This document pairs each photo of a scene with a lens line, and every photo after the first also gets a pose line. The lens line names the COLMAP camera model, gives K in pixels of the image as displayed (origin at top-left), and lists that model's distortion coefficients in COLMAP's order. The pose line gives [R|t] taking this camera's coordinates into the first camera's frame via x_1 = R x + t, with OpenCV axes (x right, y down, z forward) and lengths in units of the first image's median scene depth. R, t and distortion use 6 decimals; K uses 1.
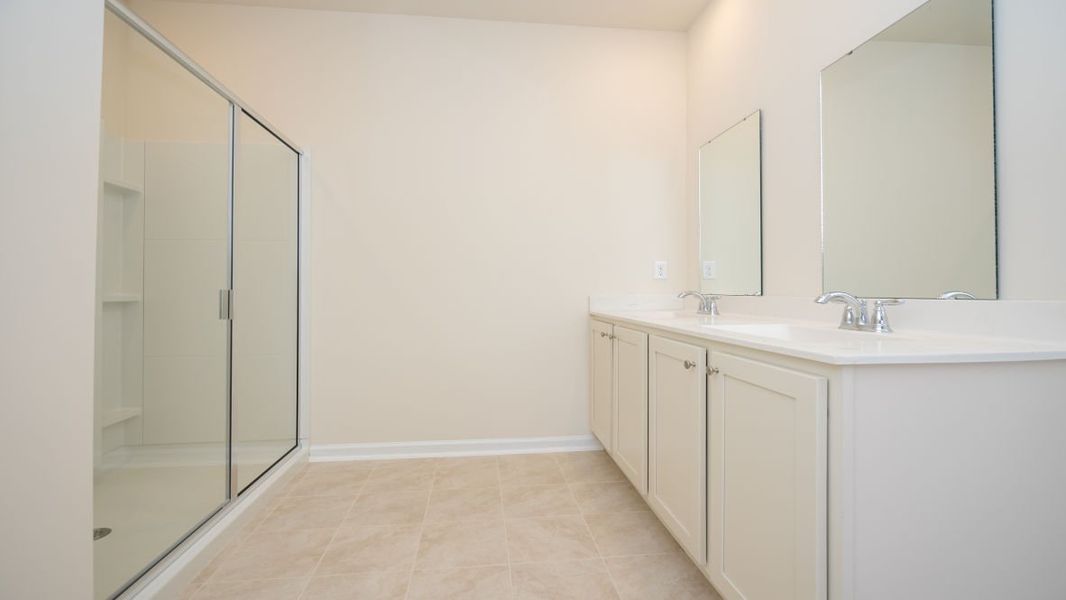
lens RADIAL K [[493.2, 0, 539.2], [0, 493.2, 280.1], [0, 0, 1]] dist [-0.004358, -0.000363]
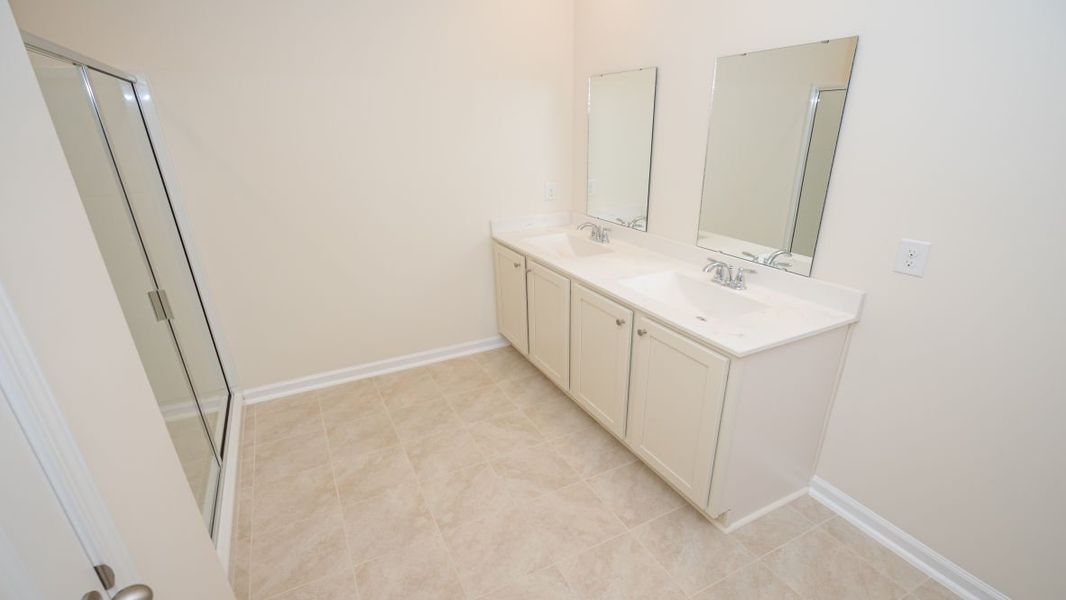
lens RADIAL K [[490.6, 0, 533.7], [0, 490.6, 323.7], [0, 0, 1]] dist [0.002226, 0.000259]
pose [[0.939829, -0.163481, 0.299992, -0.224104], [0.028097, 0.912092, 0.409022, -0.262549], [-0.340488, -0.375982, 0.861804, -0.071851]]
